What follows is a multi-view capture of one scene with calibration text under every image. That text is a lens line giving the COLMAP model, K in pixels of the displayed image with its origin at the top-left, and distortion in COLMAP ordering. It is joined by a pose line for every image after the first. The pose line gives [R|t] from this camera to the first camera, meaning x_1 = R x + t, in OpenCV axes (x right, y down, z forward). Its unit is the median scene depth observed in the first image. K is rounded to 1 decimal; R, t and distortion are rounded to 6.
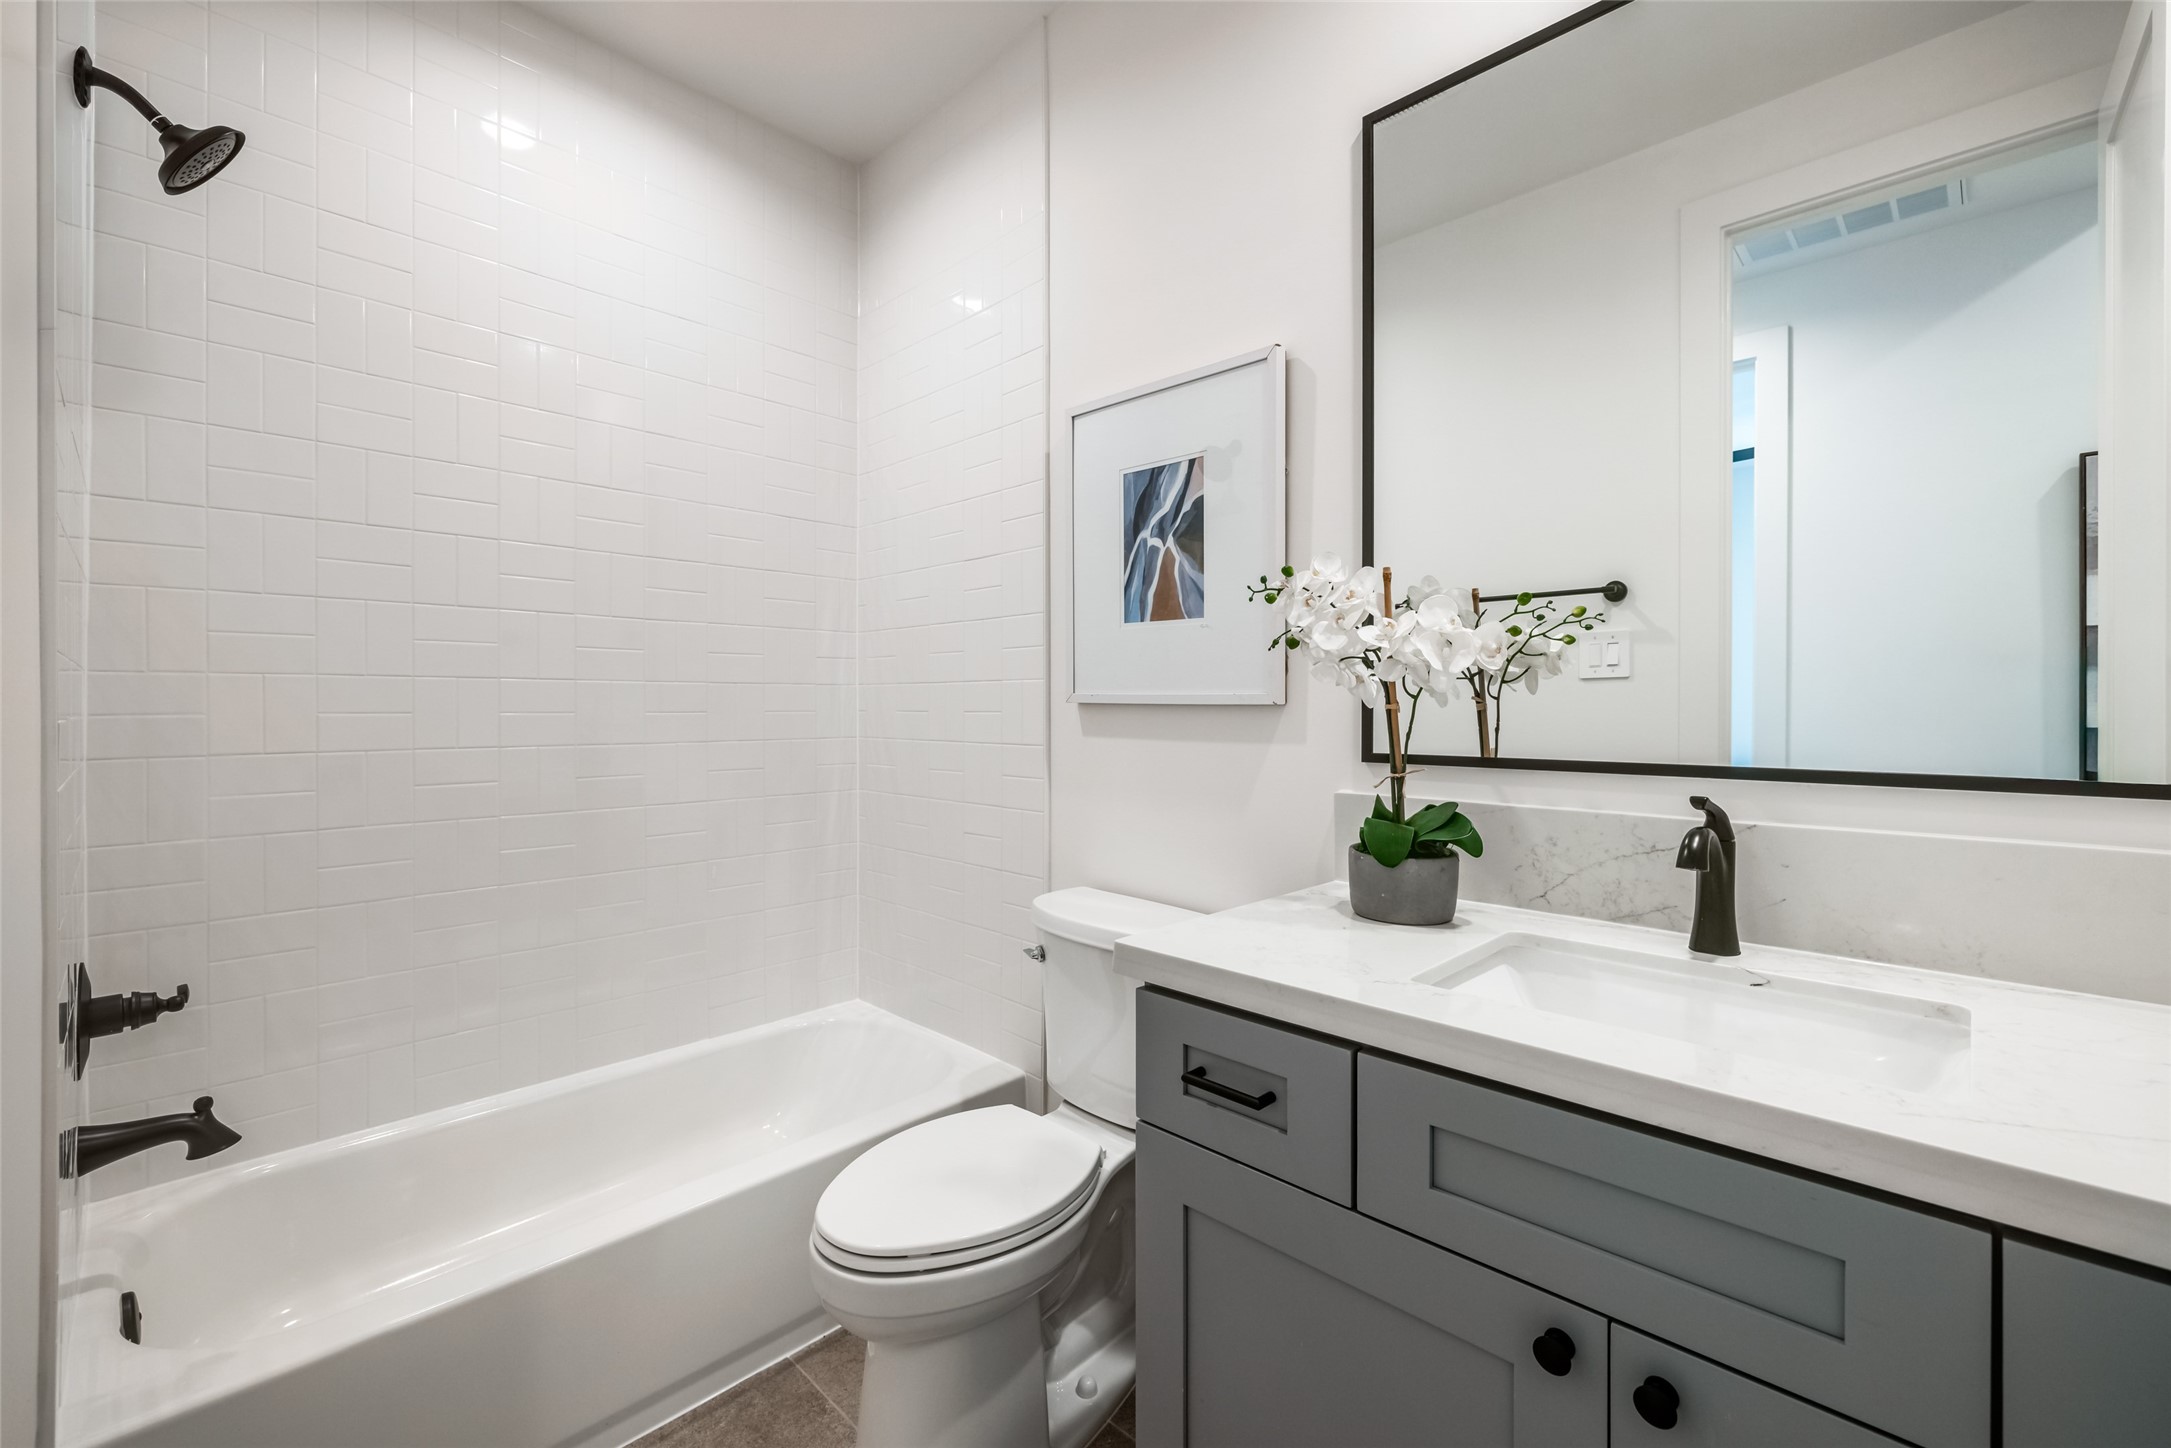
lens RADIAL K [[976.4, 0, 1062.1], [0, 976.4, 709.3], [0, 0, 1]] dist [-0.000334, 0.000288]
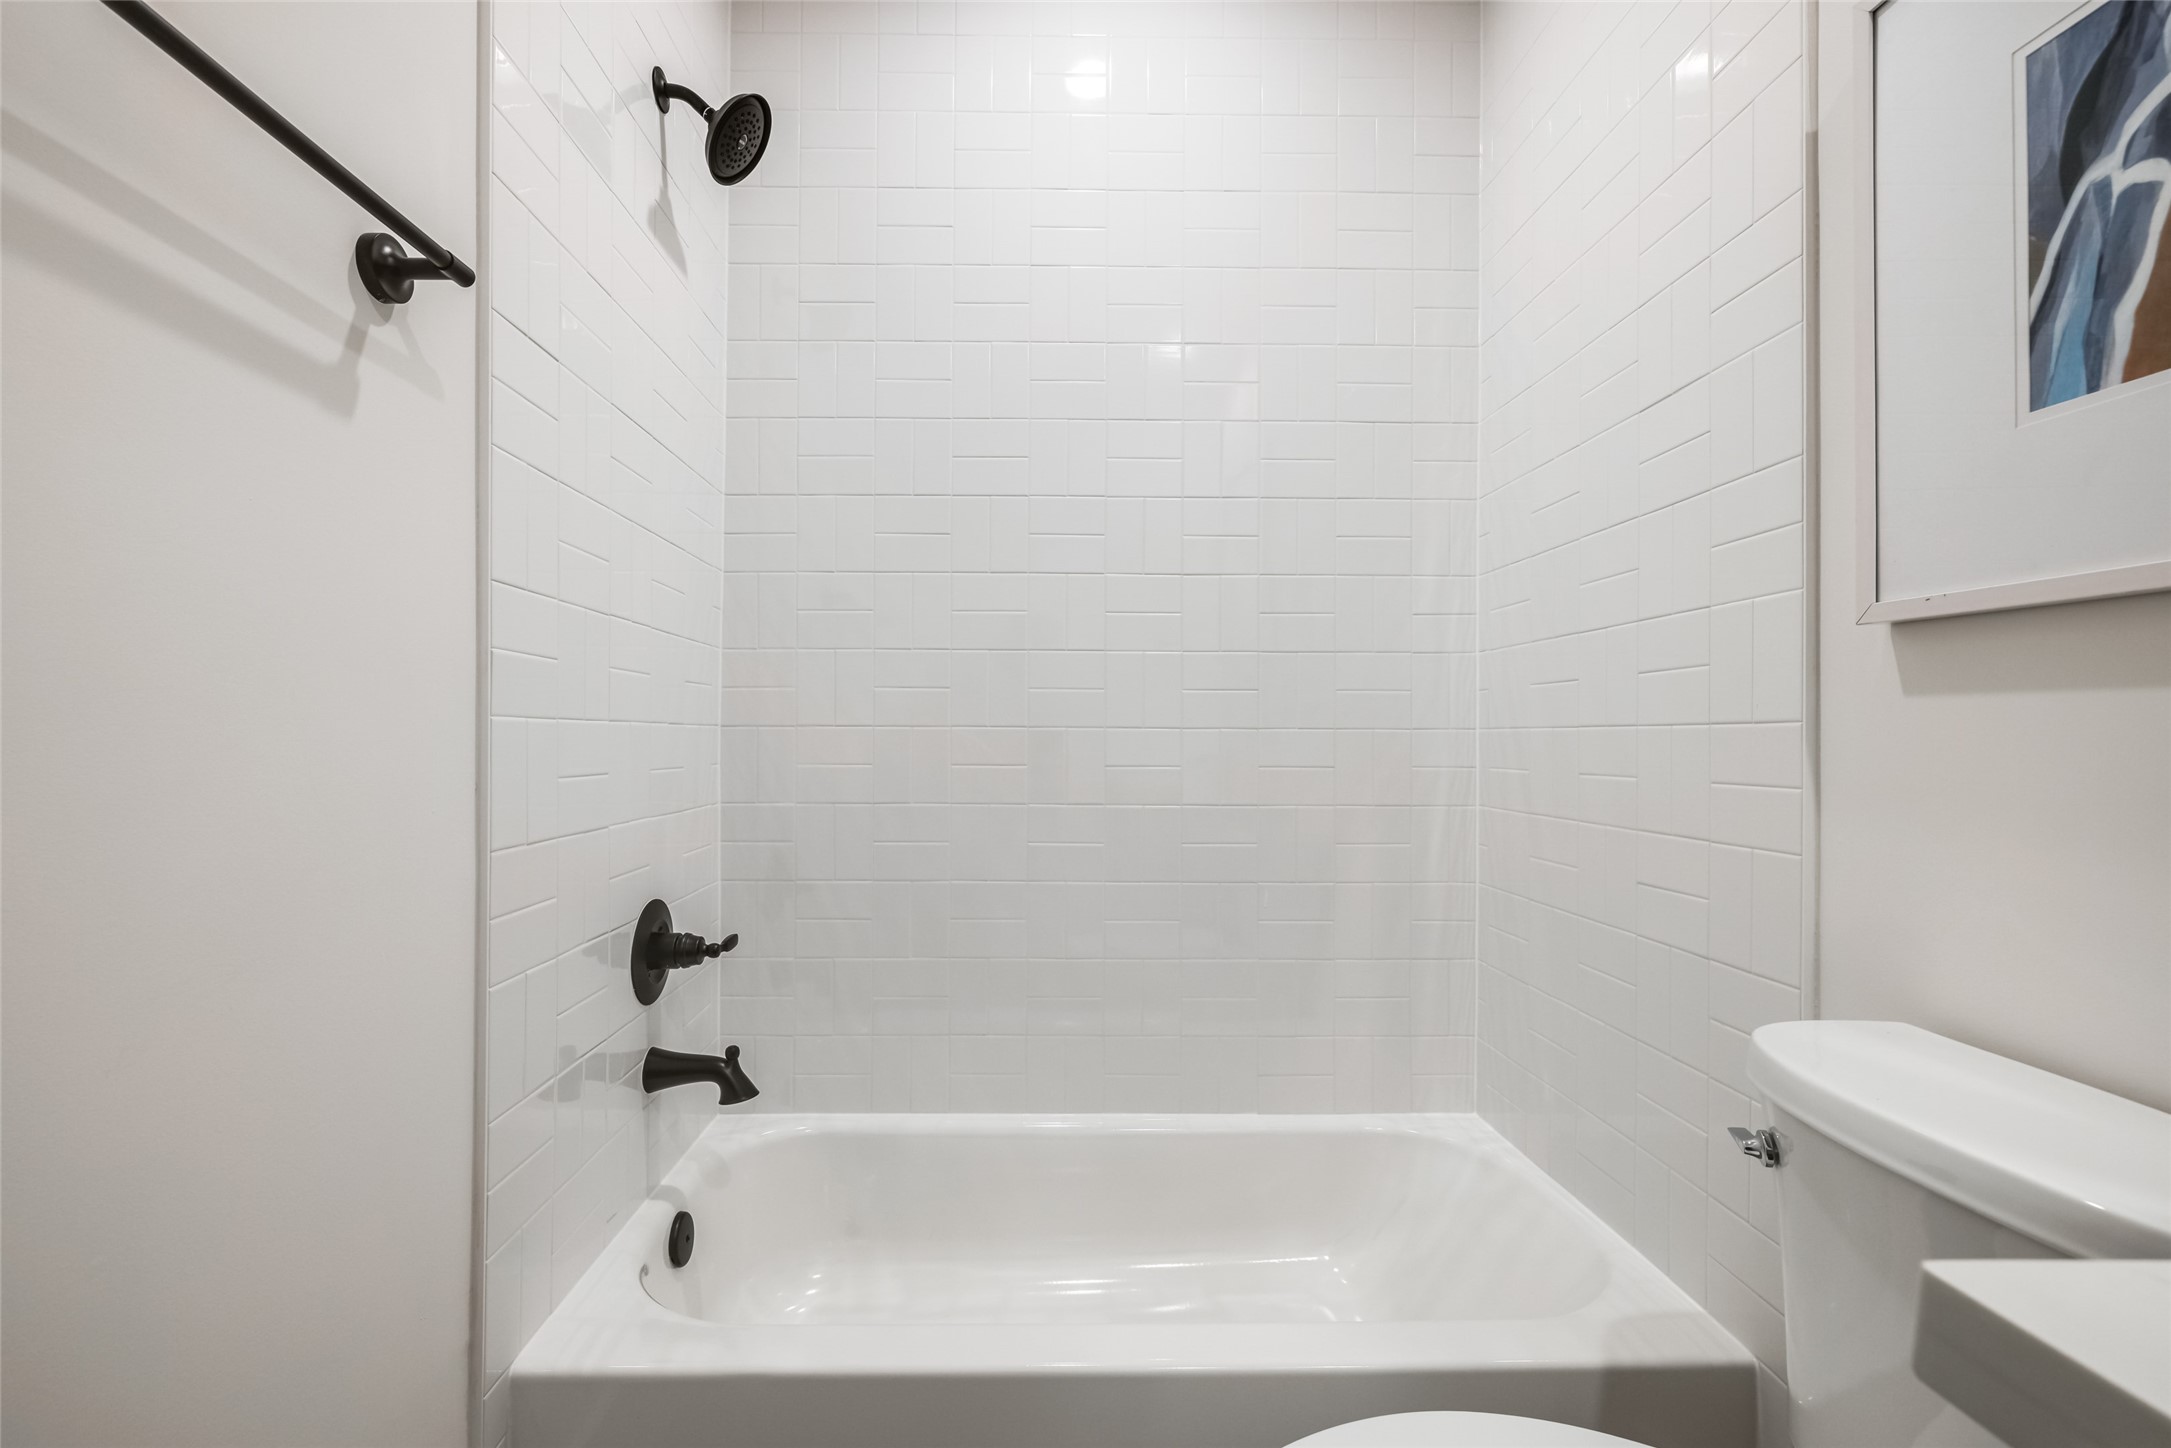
lens RADIAL K [[944.2, 0, 1040.4], [0, 944.2, 731.4], [0, 0, 1]] dist [-0.002658, 0.000233]
pose [[0.721022, 0.002134, -0.692909, 0.038051], [-0.019434, 0.999664, -0.017144, 0.064123], [0.692639, 0.025827, 0.720822, 0.420877]]
